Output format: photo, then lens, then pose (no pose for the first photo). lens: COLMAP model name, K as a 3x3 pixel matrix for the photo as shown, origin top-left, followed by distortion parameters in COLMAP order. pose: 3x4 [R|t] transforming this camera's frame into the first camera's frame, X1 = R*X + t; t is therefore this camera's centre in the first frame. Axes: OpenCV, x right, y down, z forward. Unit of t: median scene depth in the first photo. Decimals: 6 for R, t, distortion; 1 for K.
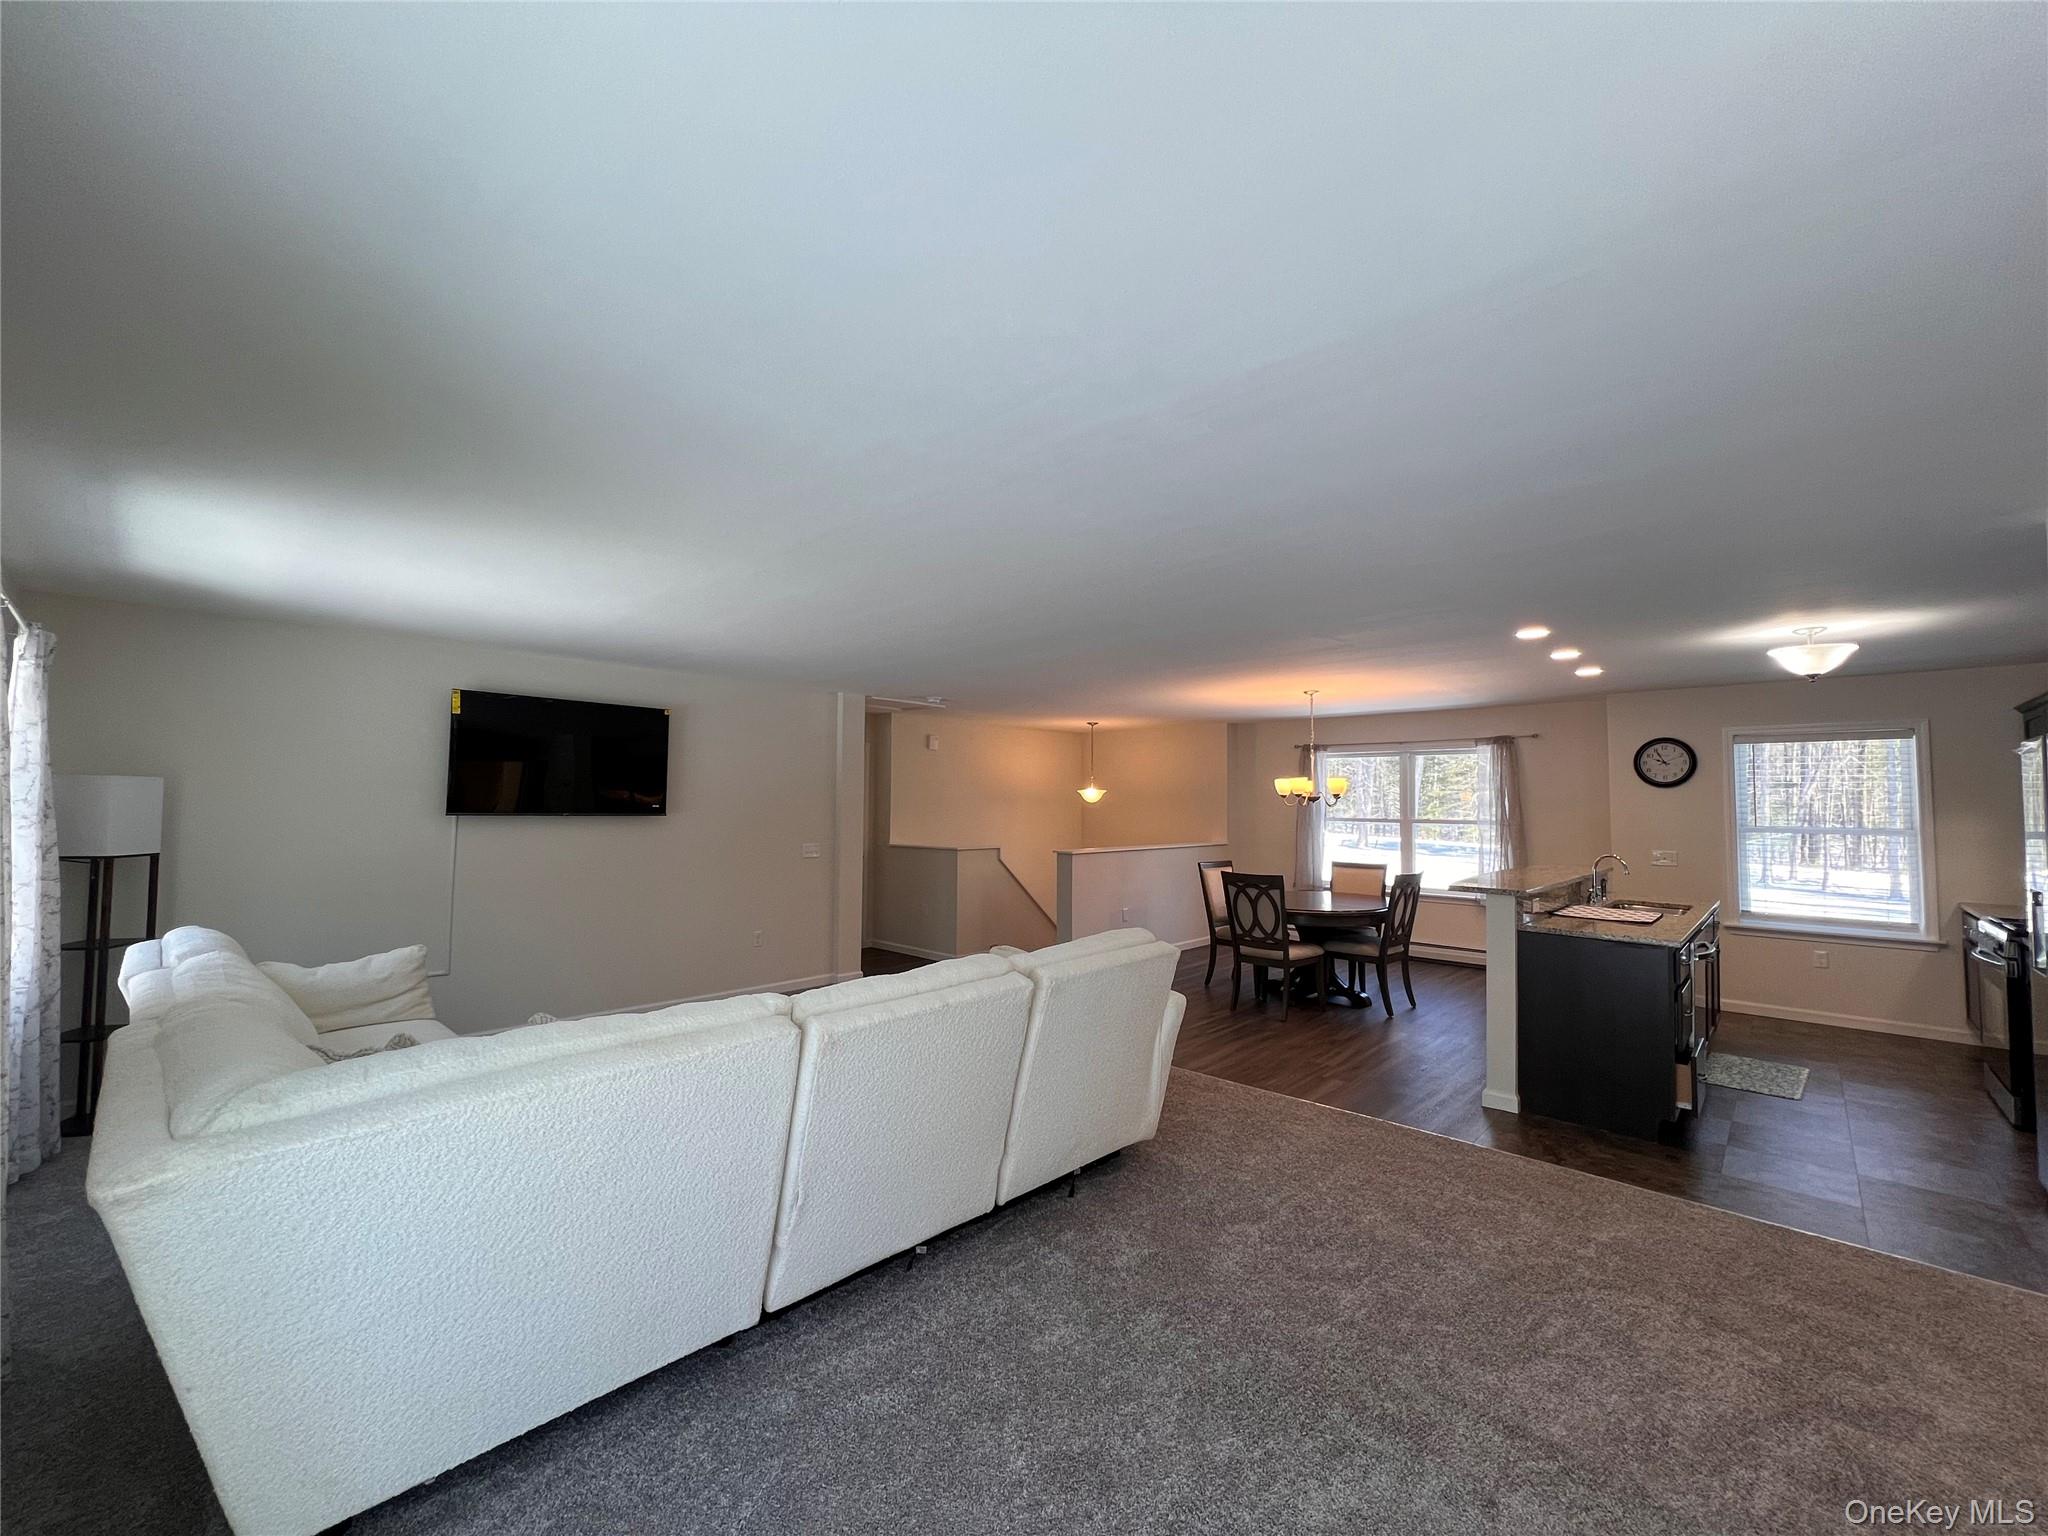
lens RADIAL K [[817.3, 0, 1020.2], [0, 817.3, 767.0], [0, 0, 1]] dist [0.000812, -0.000914]
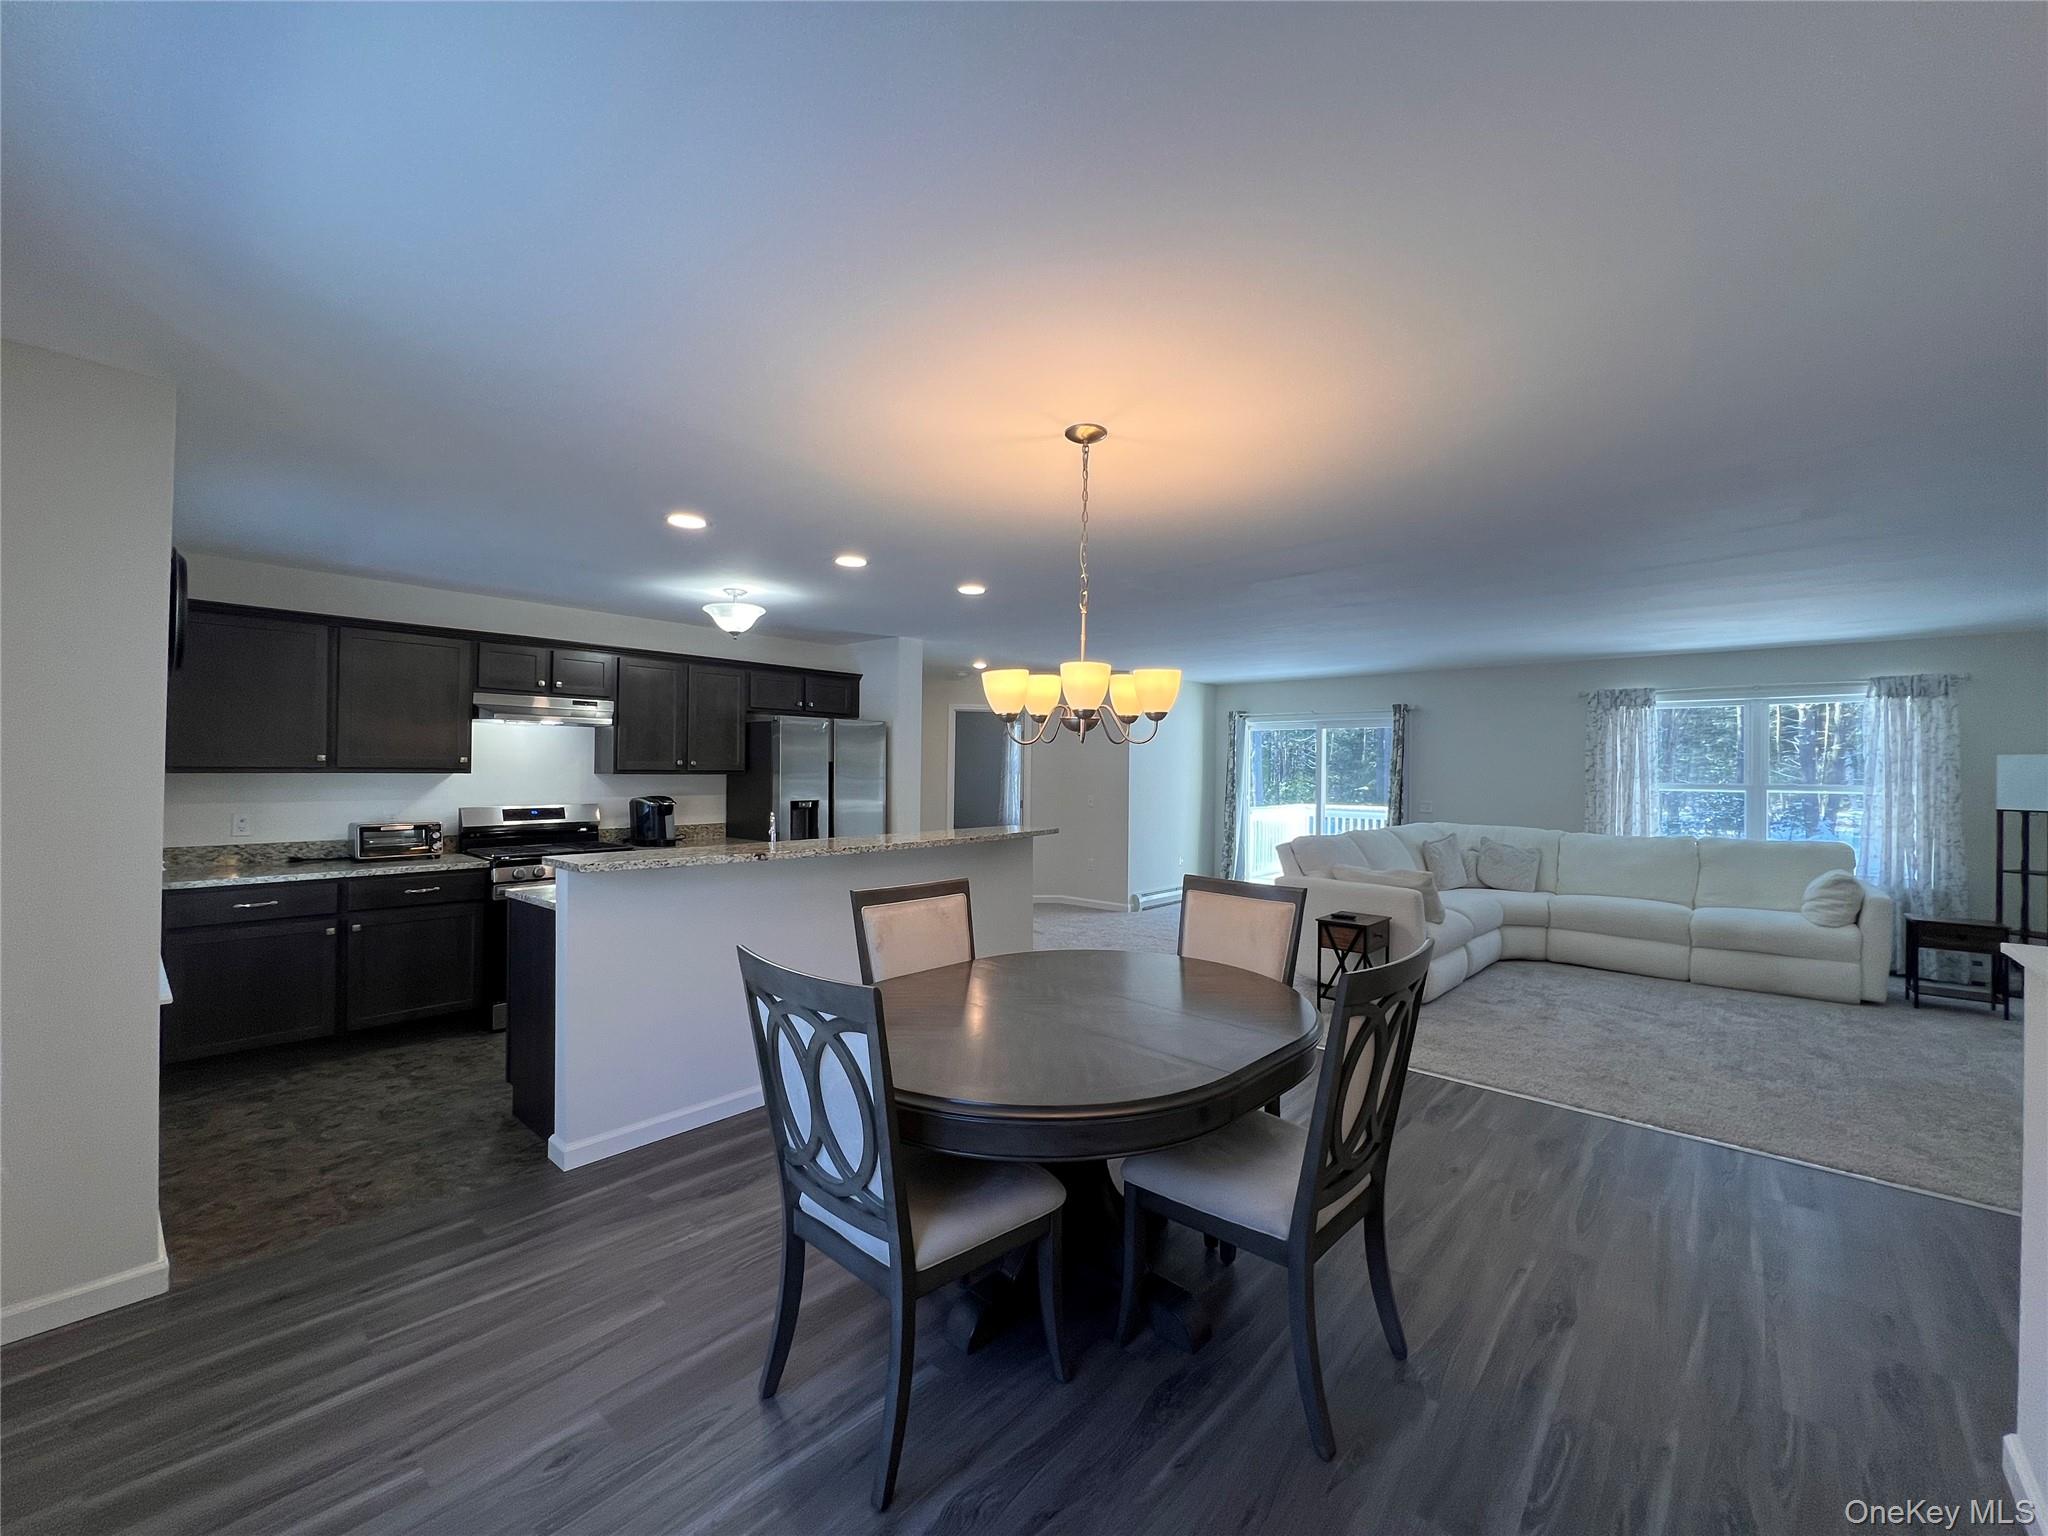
lens RADIAL K [[817.3, 0, 1020.2], [0, 817.3, 767.0], [0, 0, 1]] dist [0.000812, -0.000914]
pose [[-0.999214, -0.019660, -0.034417, 0.475947], [-0.017709, 0.998268, -0.056093, 0.091647], [0.035460, -0.055439, -0.997832, 1.512671]]
